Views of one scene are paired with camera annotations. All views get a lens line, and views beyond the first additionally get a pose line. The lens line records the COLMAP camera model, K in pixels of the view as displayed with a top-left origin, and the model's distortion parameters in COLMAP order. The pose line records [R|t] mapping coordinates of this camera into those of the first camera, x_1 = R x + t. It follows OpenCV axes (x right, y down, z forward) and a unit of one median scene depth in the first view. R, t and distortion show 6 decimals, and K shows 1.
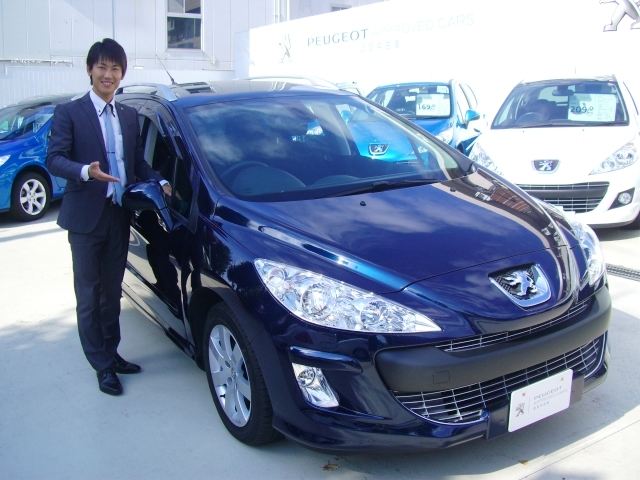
lens RADIAL K [[704.0, 0, 320.0], [0, 704.0, 240.0], [0, 0, 1]] dist [-0.160342, 0.039936]
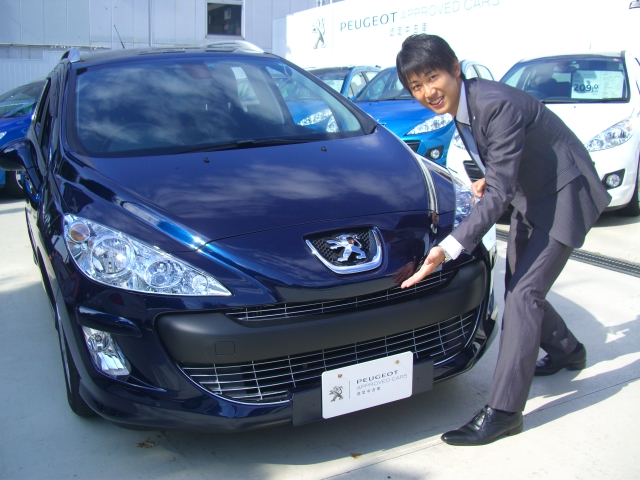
lens RADIAL K [[704.0, 0, 320.0], [0, 704.0, 240.0], [0, 0, 1]] dist [-0.160342, 0.039936]
pose [[0.994680, 0.026143, -0.099642, 0.329622], [-0.025366, 0.999637, 0.009054, 0.043434], [0.099843, -0.006478, 0.994982, 0.118308]]
